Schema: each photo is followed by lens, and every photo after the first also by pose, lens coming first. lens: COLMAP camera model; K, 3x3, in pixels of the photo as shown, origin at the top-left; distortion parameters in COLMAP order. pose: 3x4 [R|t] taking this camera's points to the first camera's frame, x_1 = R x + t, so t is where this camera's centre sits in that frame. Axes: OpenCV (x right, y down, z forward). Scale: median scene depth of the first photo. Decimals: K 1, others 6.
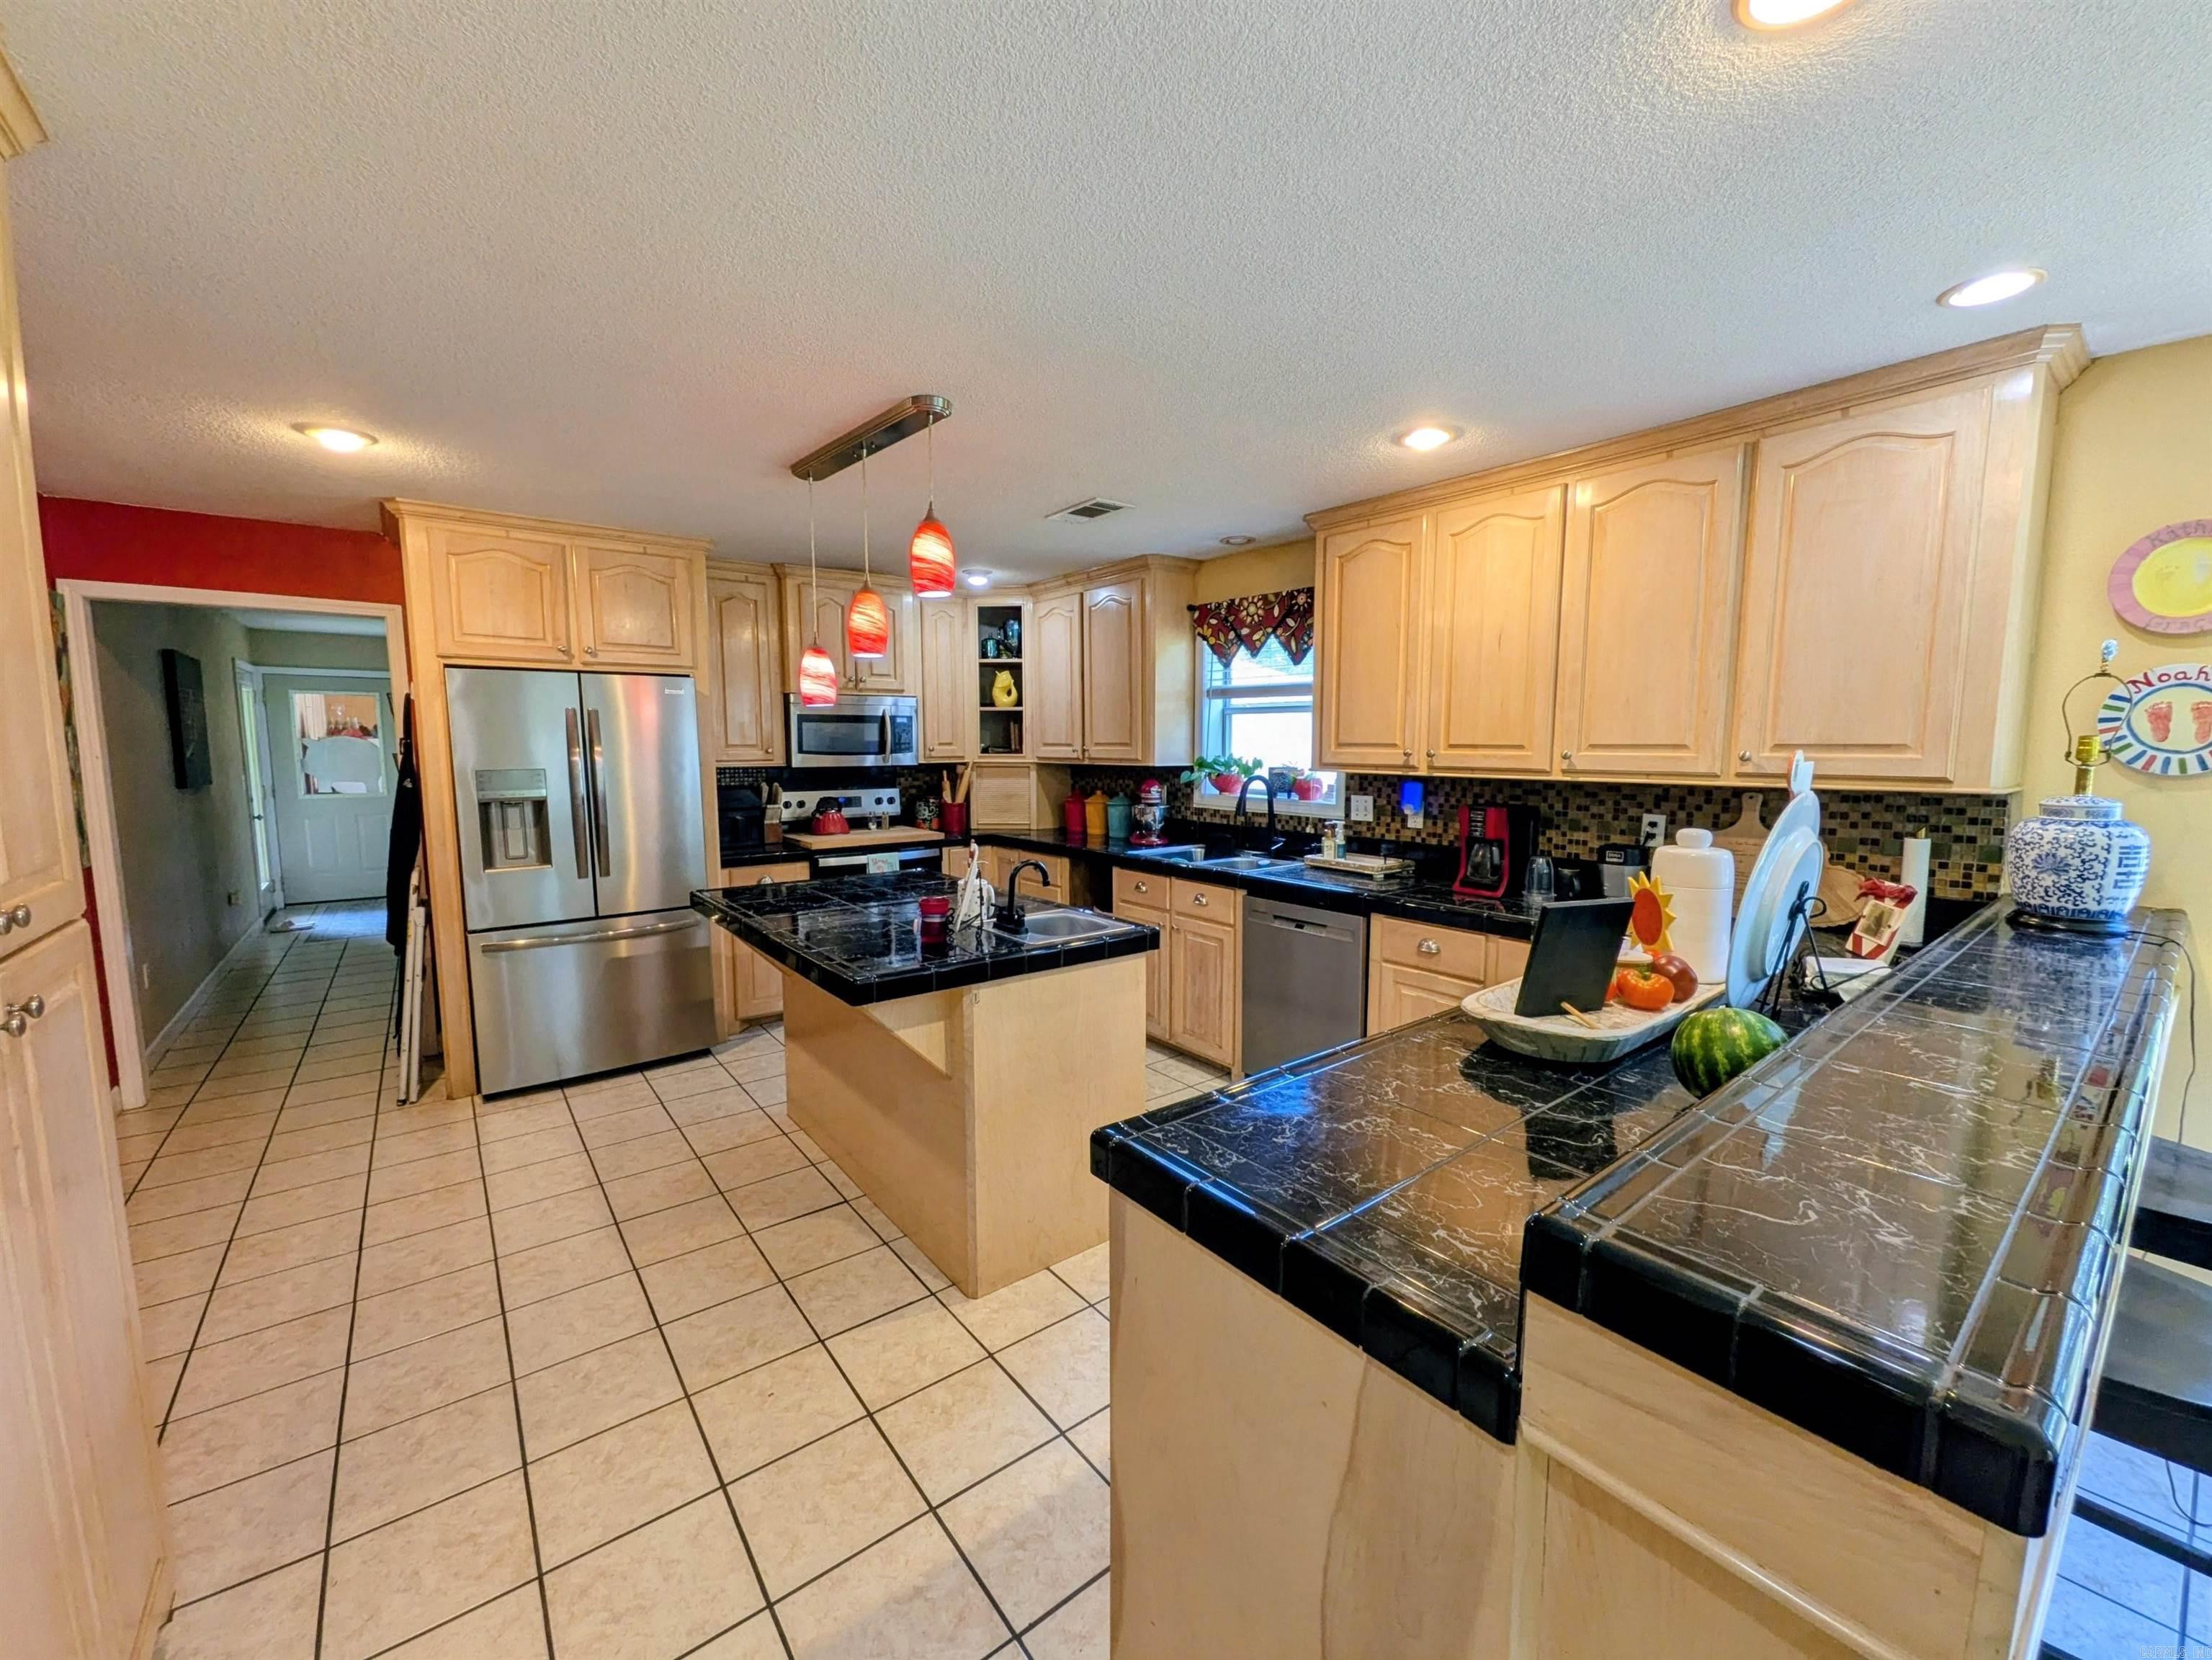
lens RADIAL K [[866.5, 0, 1108.3], [0, 866.5, 827.9], [0, 0, 1]] dist [0.000941, -0.000290]
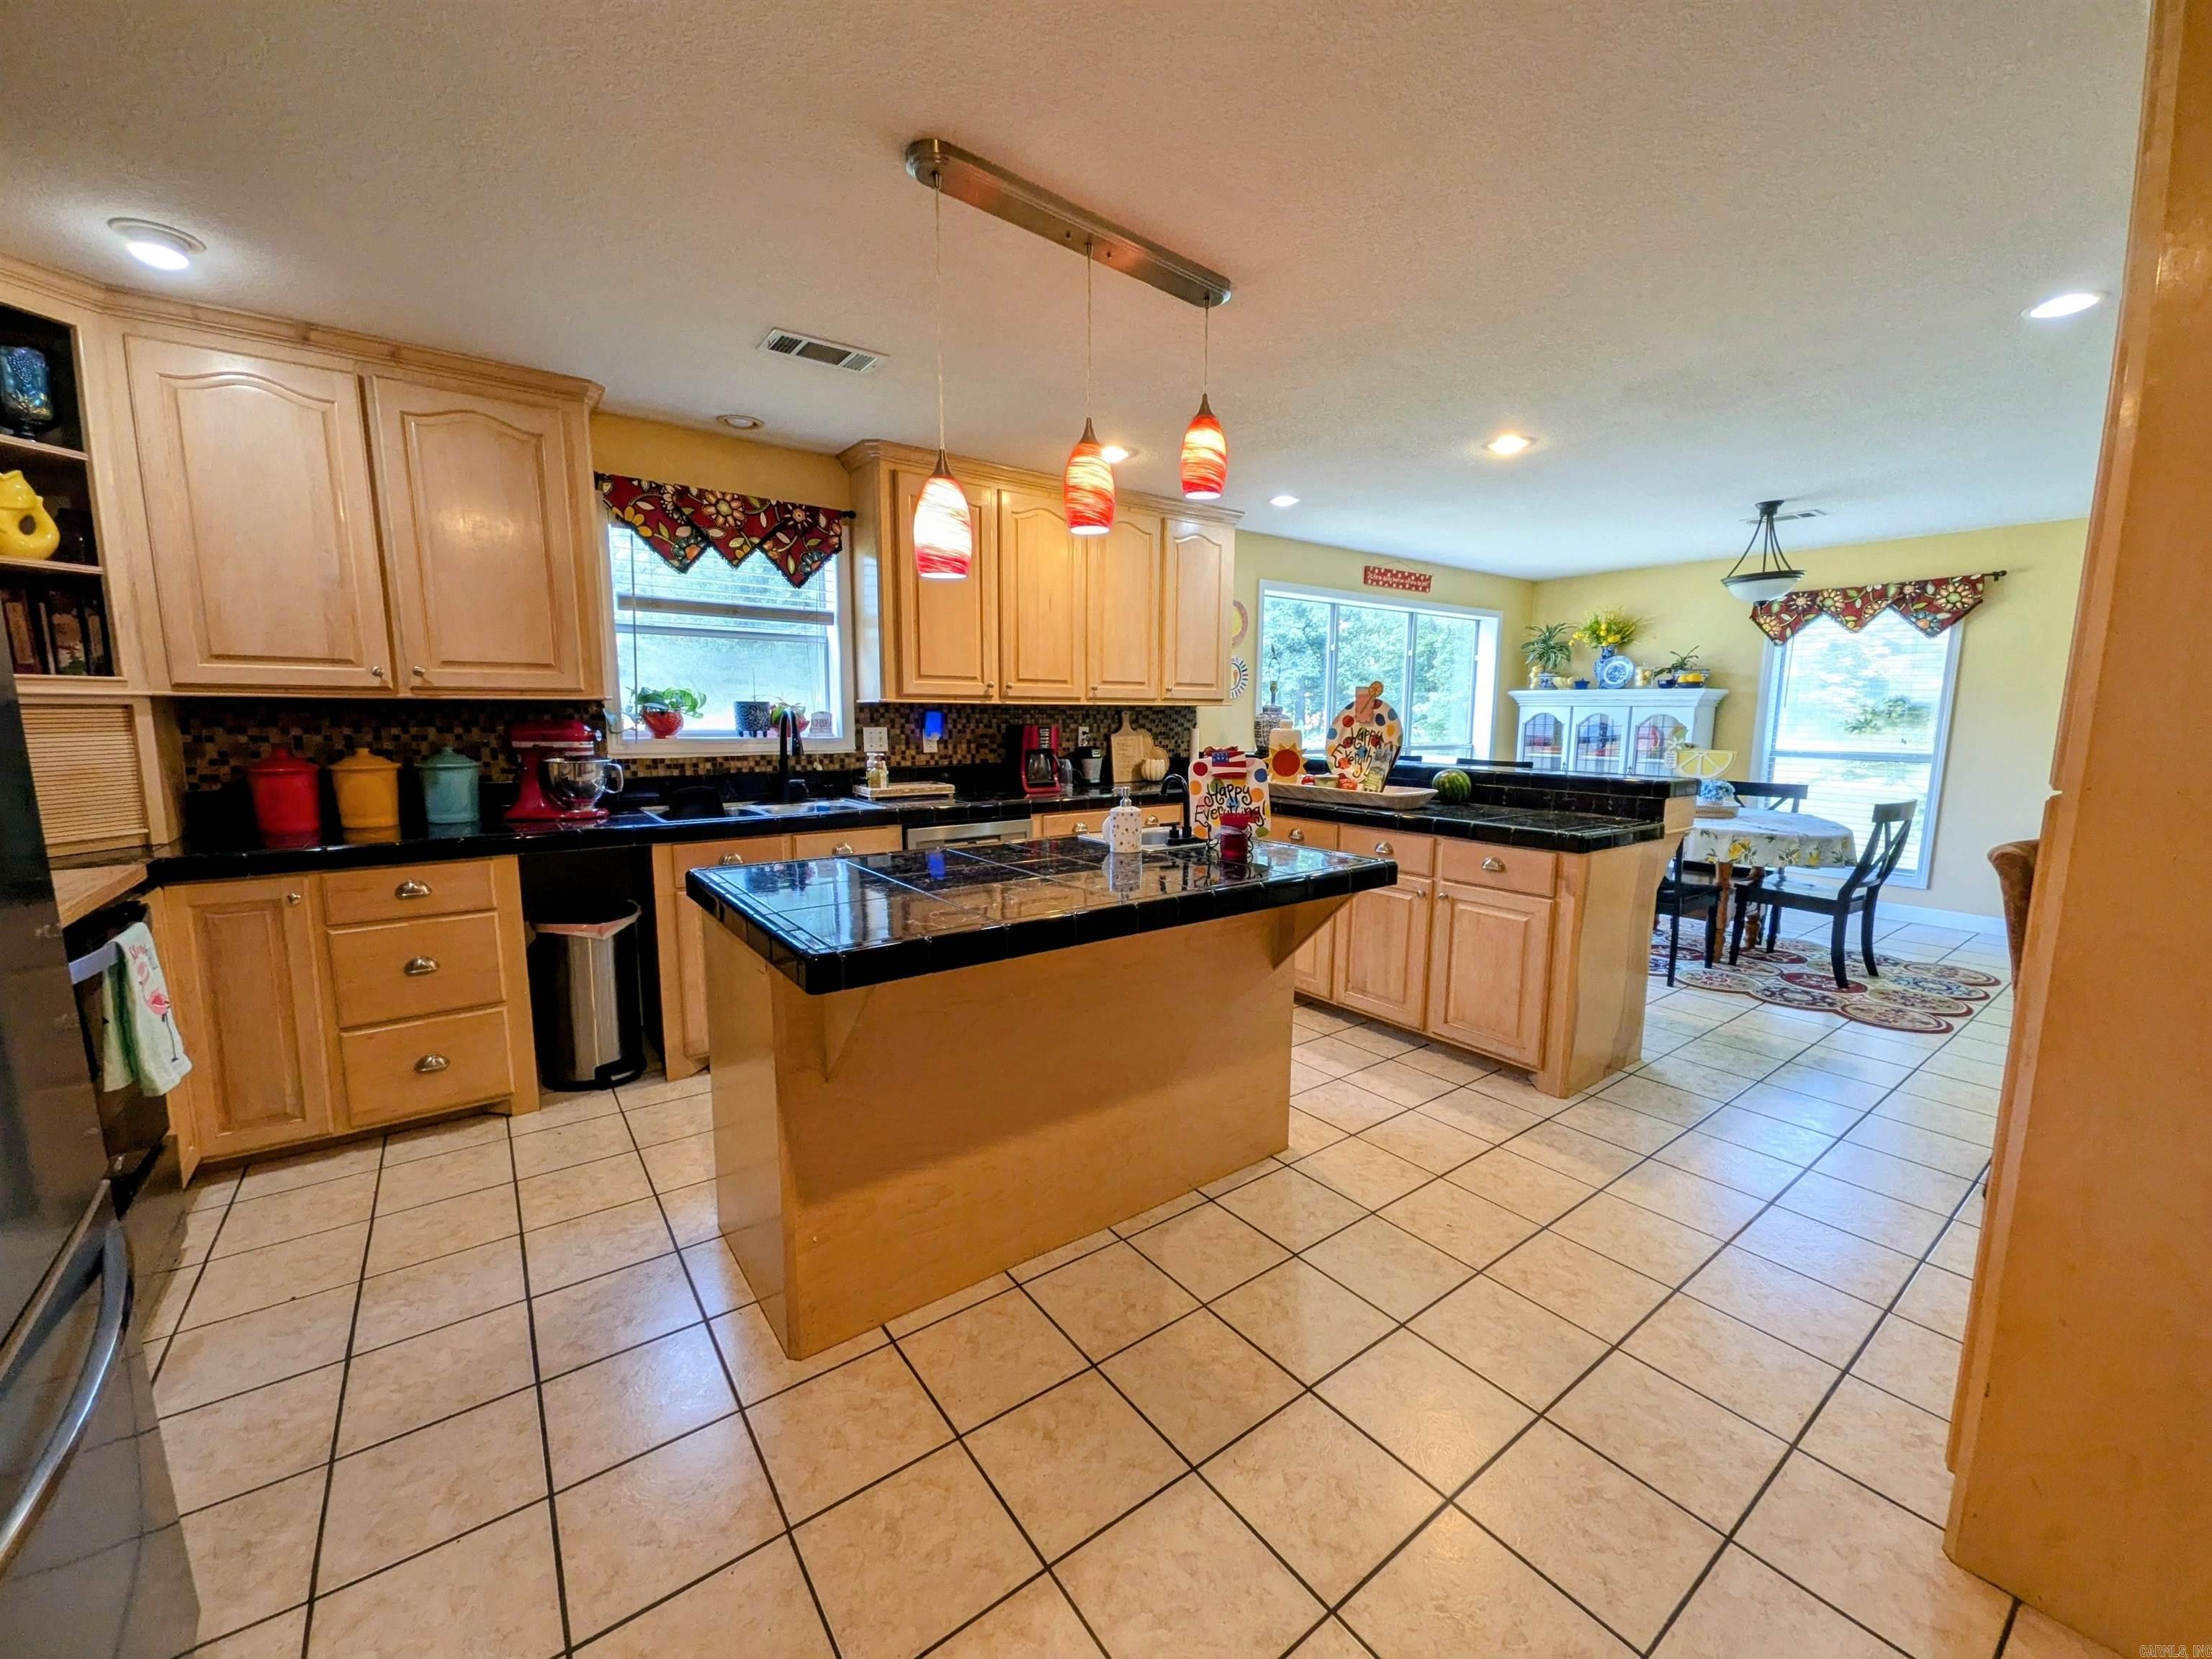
lens RADIAL K [[866.4, 0, 1108.3], [0, 866.4, 827.4], [0, 0, 1]] dist [0.000941, -0.000290]
pose [[0.025877, -0.131885, 0.990927, -0.721574], [0.094993, 0.987098, 0.128895, -0.025315], [-0.995142, 0.090796, 0.038072, 0.668706]]
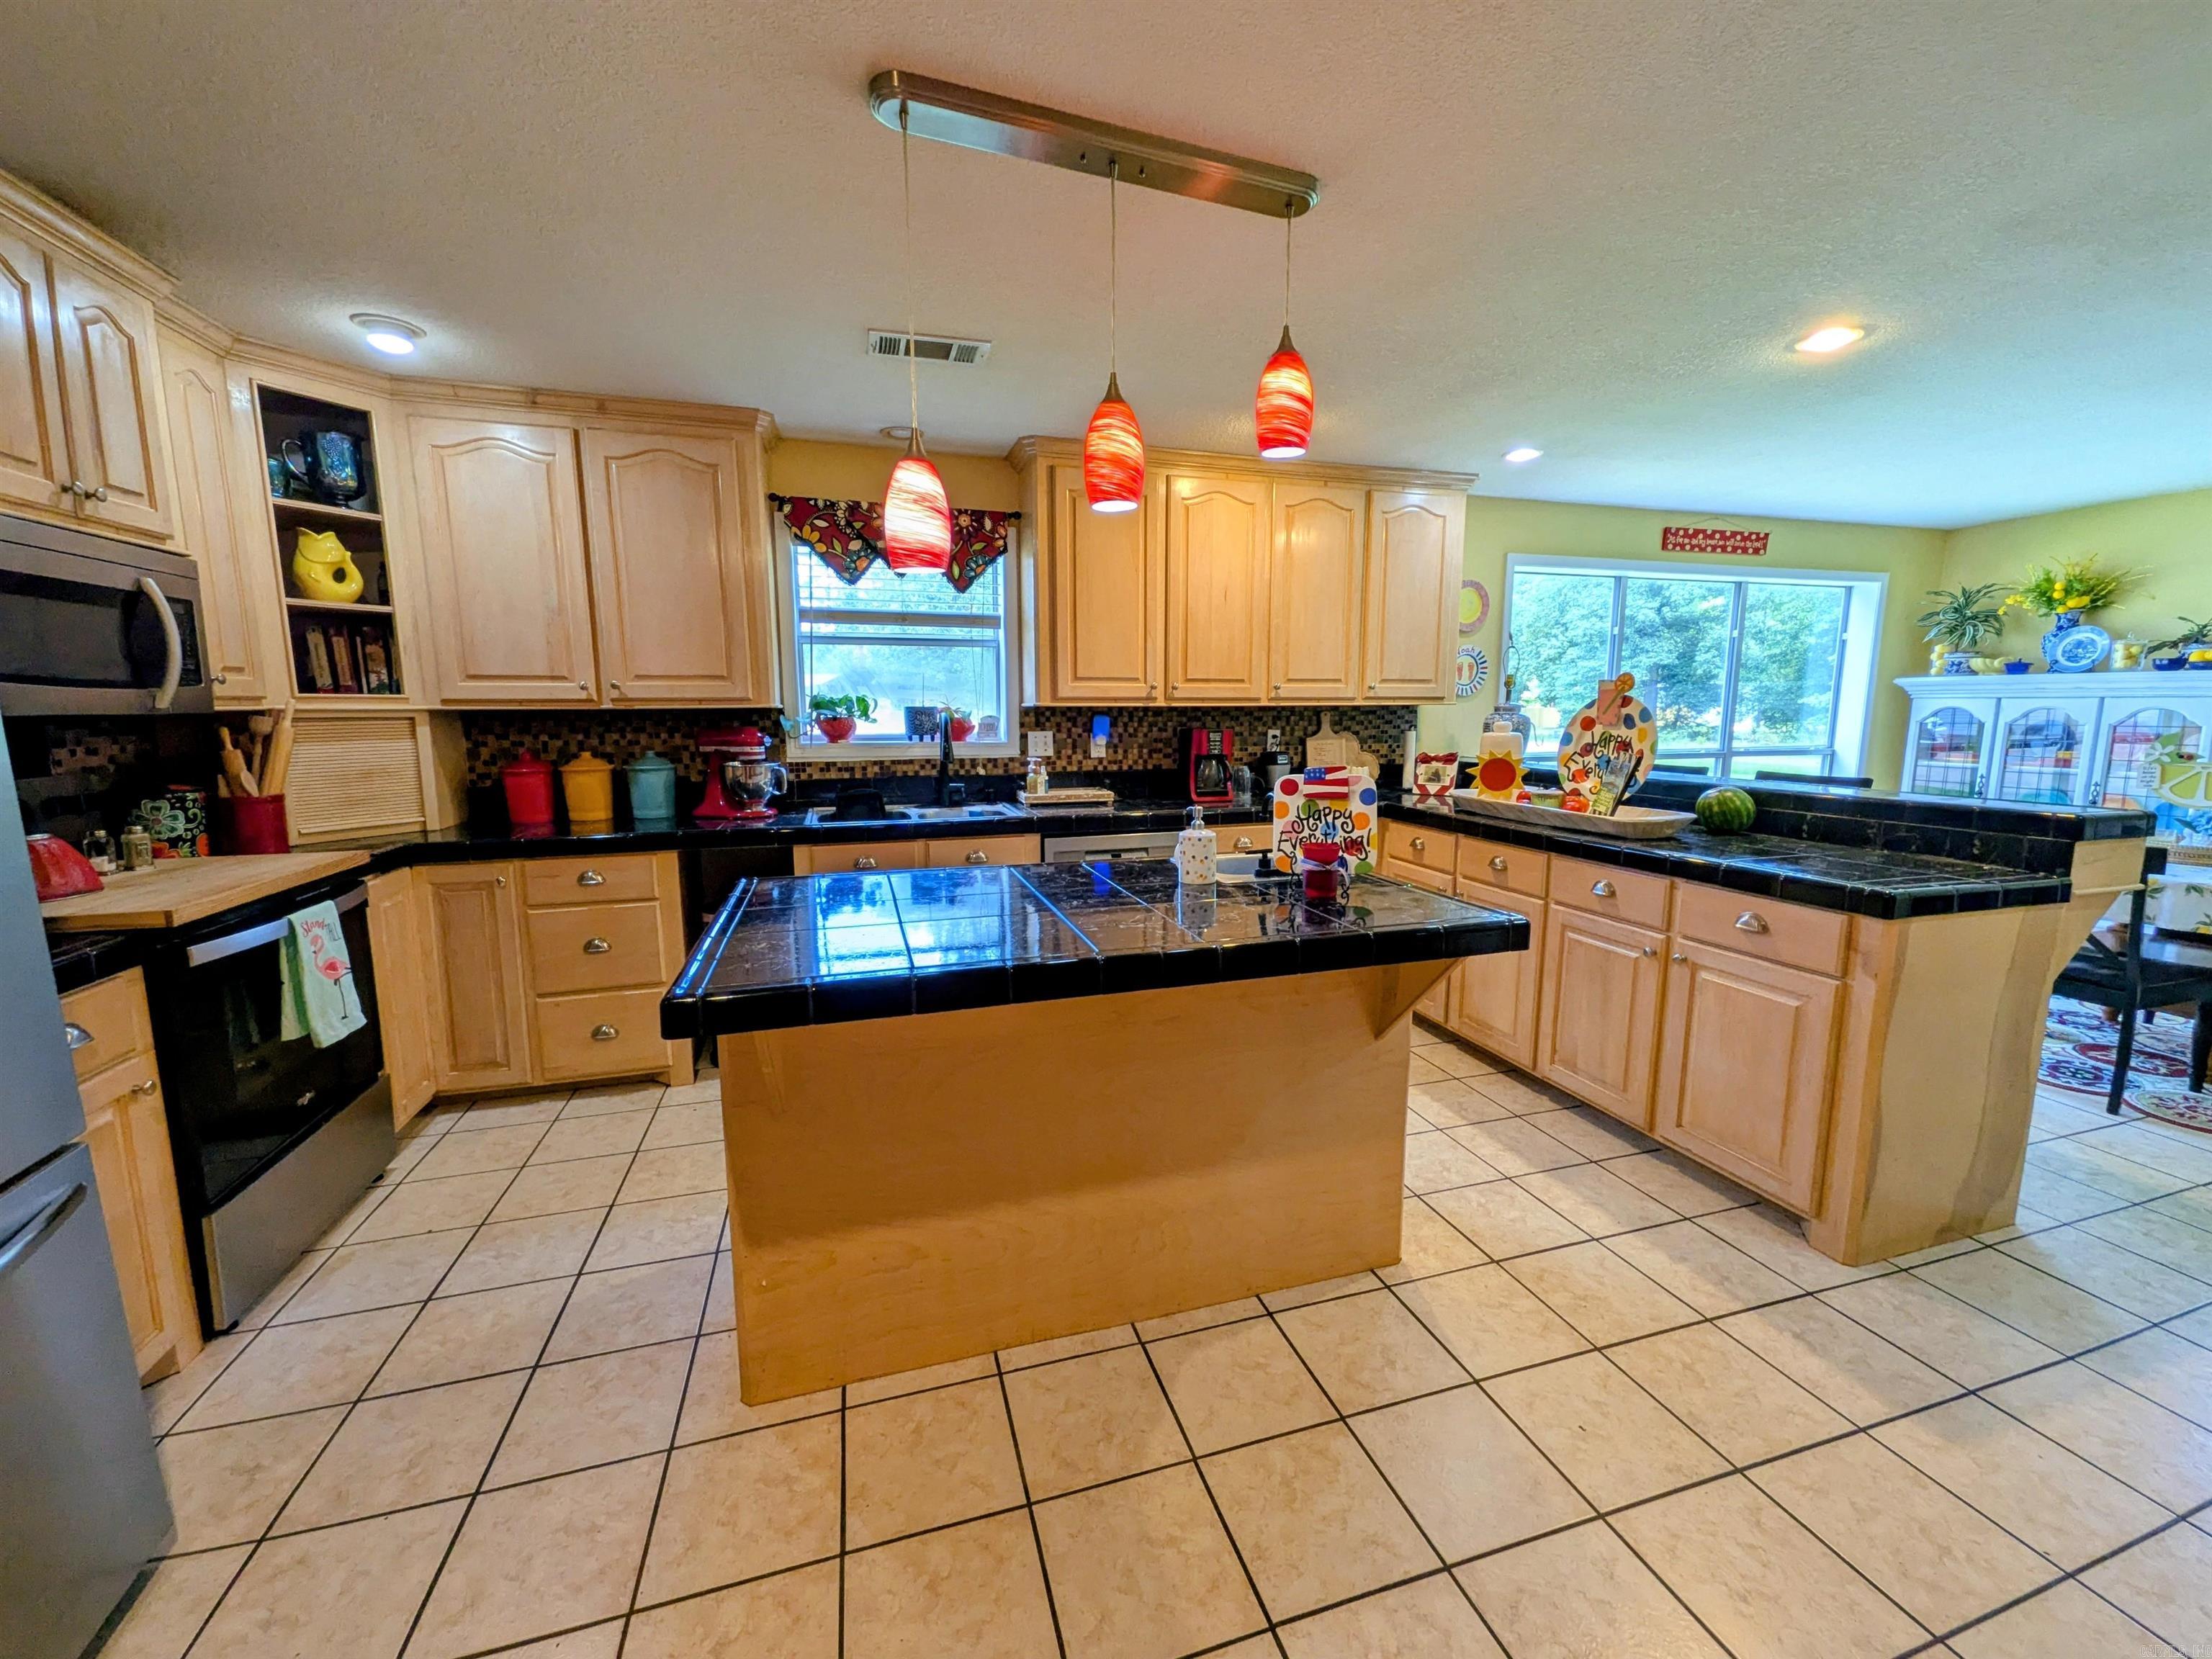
lens RADIAL K [[866.4, 0, 1108.3], [0, 866.4, 827.4], [0, 0, 1]] dist [0.000941, -0.000290]
pose [[0.362948, -0.128244, 0.922942, -0.612578], [0.097607, 0.990267, 0.099215, -0.018038], [-0.926683, 0.054075, 0.371933, 0.533236]]
